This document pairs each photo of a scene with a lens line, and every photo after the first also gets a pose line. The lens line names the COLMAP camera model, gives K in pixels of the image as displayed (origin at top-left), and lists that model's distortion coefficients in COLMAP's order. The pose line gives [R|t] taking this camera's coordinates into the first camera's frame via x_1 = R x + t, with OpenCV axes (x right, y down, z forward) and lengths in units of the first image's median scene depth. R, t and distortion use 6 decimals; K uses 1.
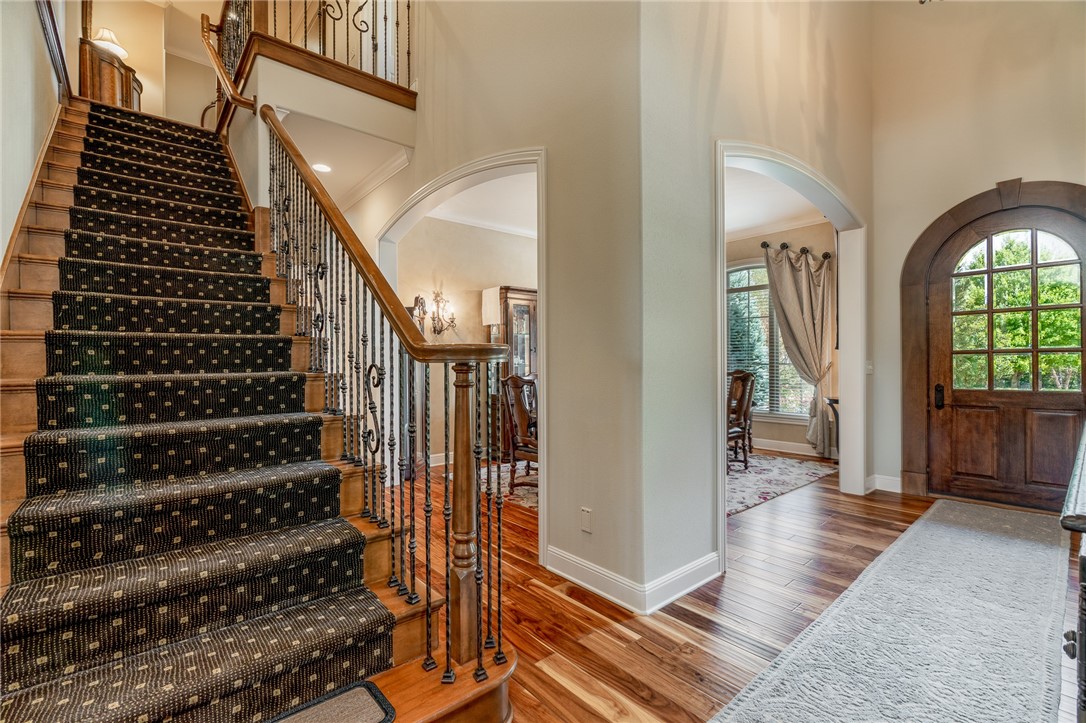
lens RADIAL K [[487.5, 0, 538.3], [0, 487.5, 364.4], [0, 0, 1]] dist [-0.009939, 0.003198]
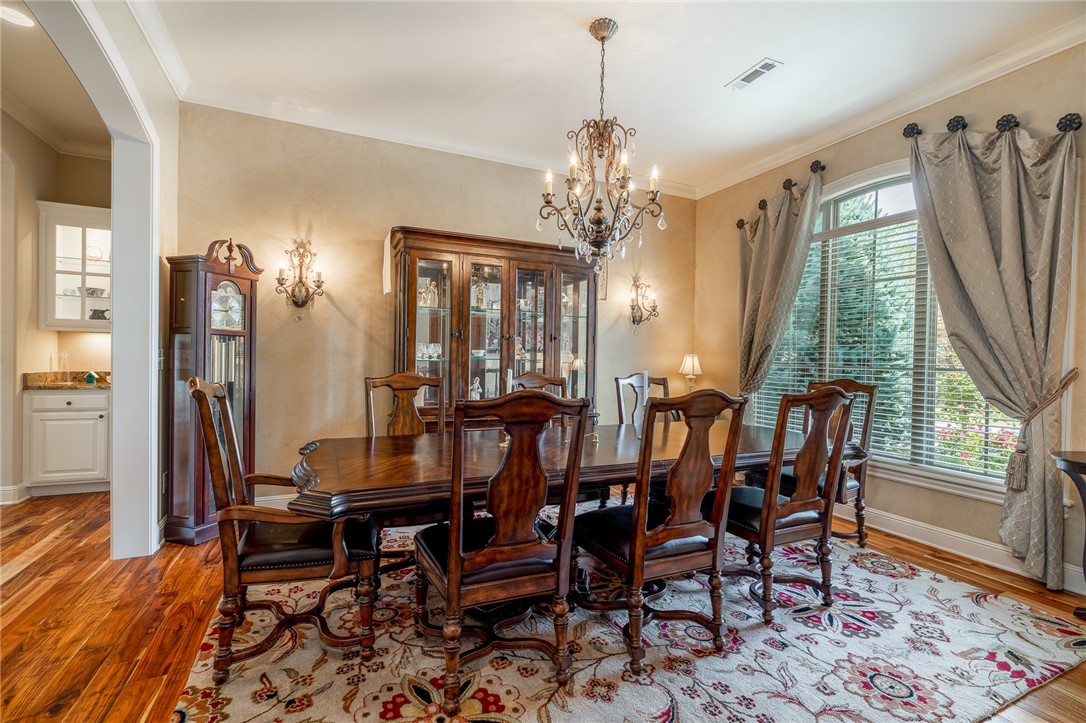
lens RADIAL K [[487.5, 0, 538.7], [0, 487.5, 363.7], [0, 0, 1]] dist [-0.009939, 0.003198]
pose [[0.962963, 0.026579, -0.268319, 0.350224], [-0.024341, 0.999636, 0.011662, -0.003580], [0.268531, -0.004699, 0.963260, 0.616896]]
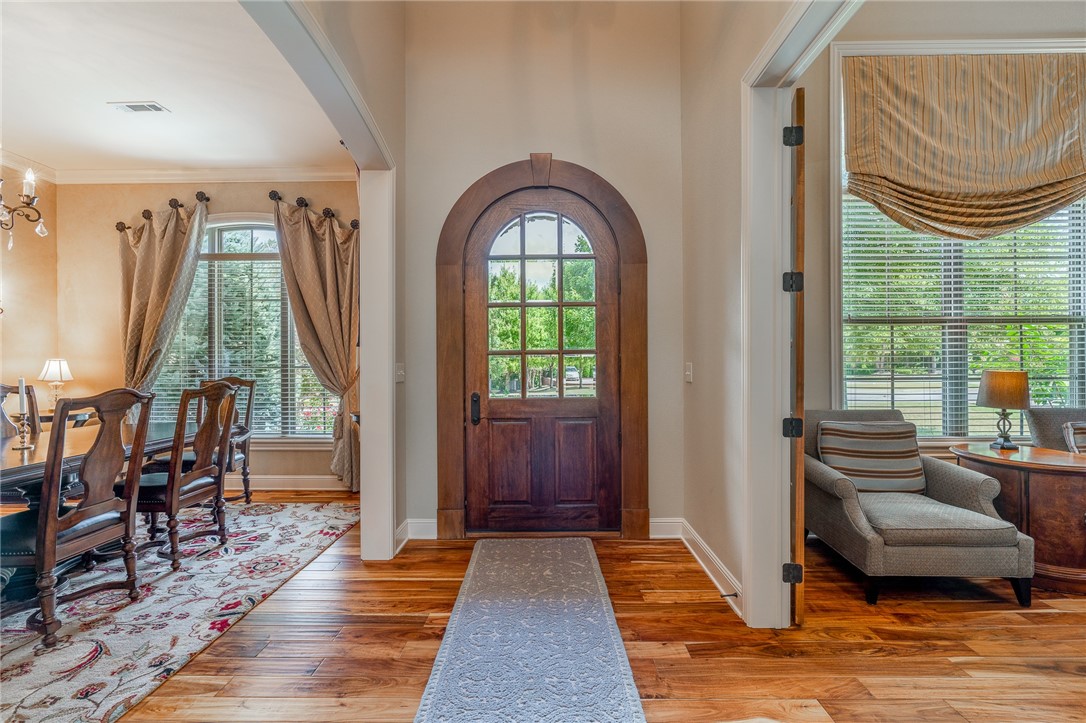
lens RADIAL K [[487.5, 0, 547.4], [0, 487.5, 362.6], [0, 0, 1]] dist [-0.009939, 0.003198]
pose [[0.648157, 0.001932, 0.761504, 0.281981], [0.002349, 0.999987, -0.004537, -0.005036], [-0.761503, 0.004730, 0.648144, 0.377032]]
